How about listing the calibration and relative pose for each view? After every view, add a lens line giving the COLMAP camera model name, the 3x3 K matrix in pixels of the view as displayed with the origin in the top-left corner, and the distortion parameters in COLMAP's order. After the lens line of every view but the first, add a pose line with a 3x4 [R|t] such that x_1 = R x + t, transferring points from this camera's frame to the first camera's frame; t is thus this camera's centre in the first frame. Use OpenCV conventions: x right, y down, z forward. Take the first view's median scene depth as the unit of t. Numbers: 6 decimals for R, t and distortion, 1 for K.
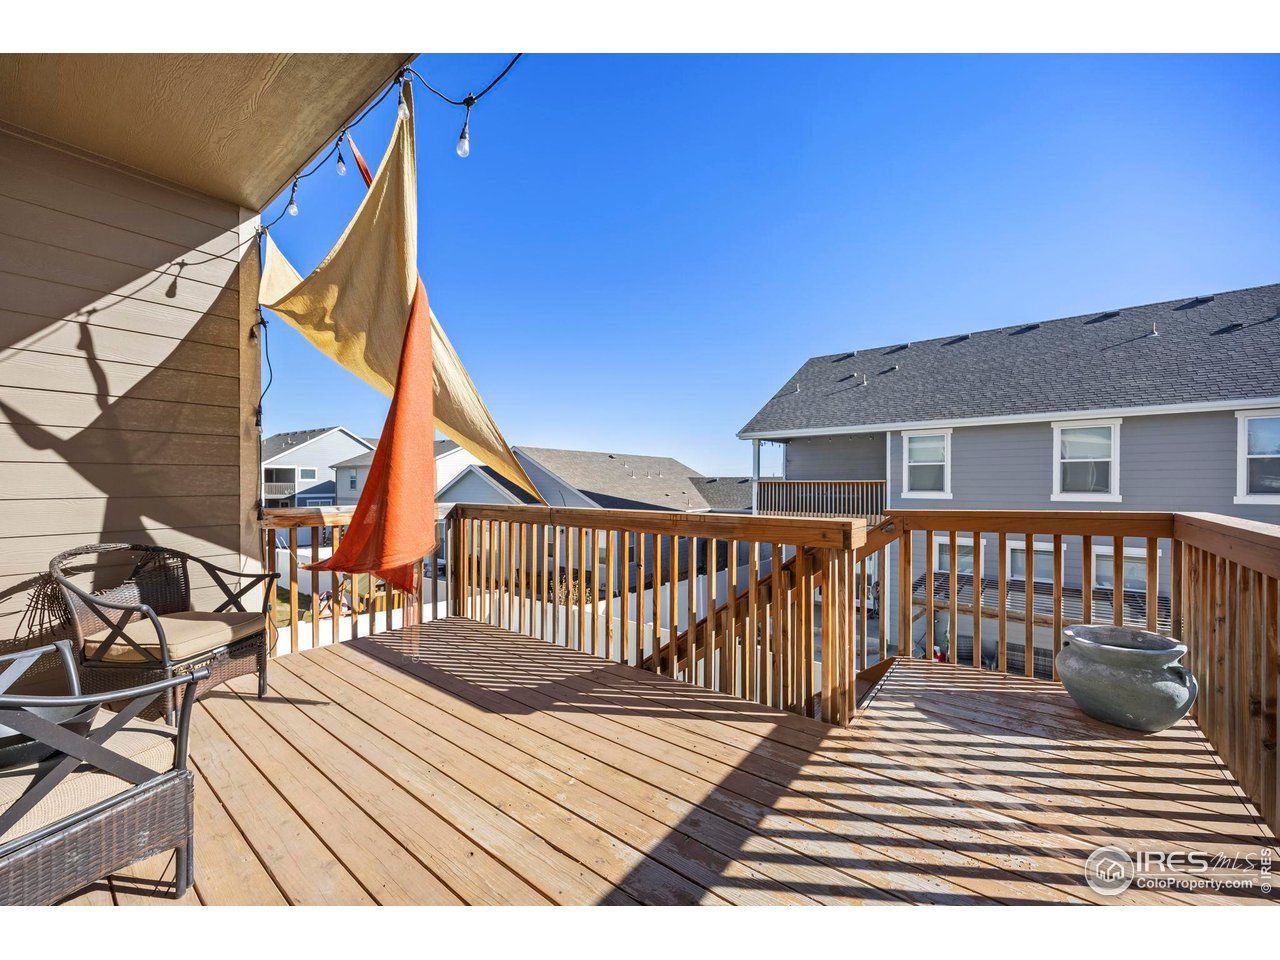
lens RADIAL K [[492.5, 0, 638.7], [0, 492.5, 479.7], [0, 0, 1]] dist [-0.000293, -0.000129]
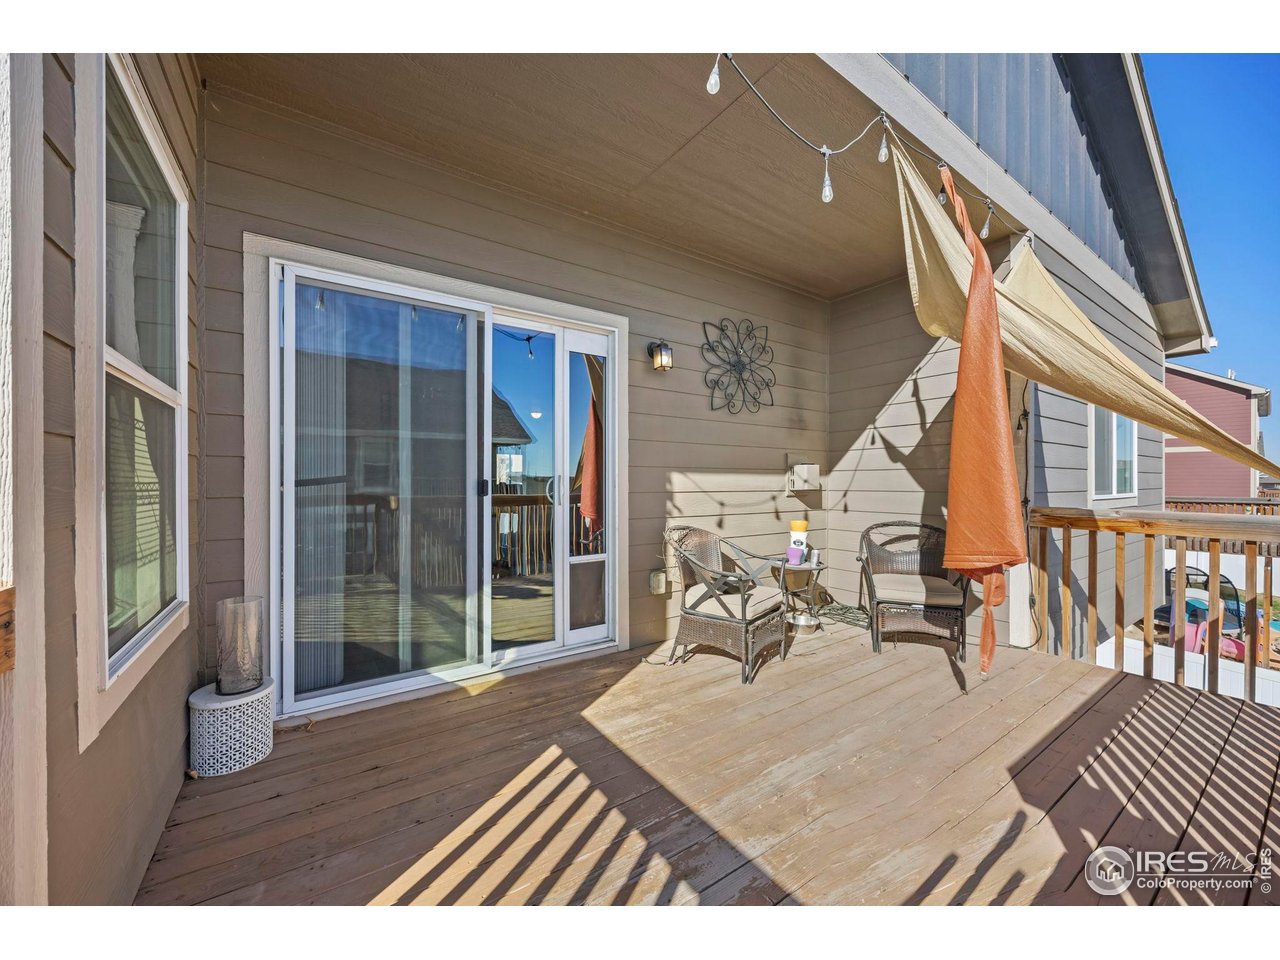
lens RADIAL K [[492.5, 0, 638.7], [0, 492.5, 479.7], [0, 0, 1]] dist [-0.000293, -0.000129]
pose [[-0.297575, -0.003982, -0.954690, 0.613451], [0.014105, 0.999864, -0.008567, 0.000291], [0.954594, -0.016015, -0.297478, 0.625146]]
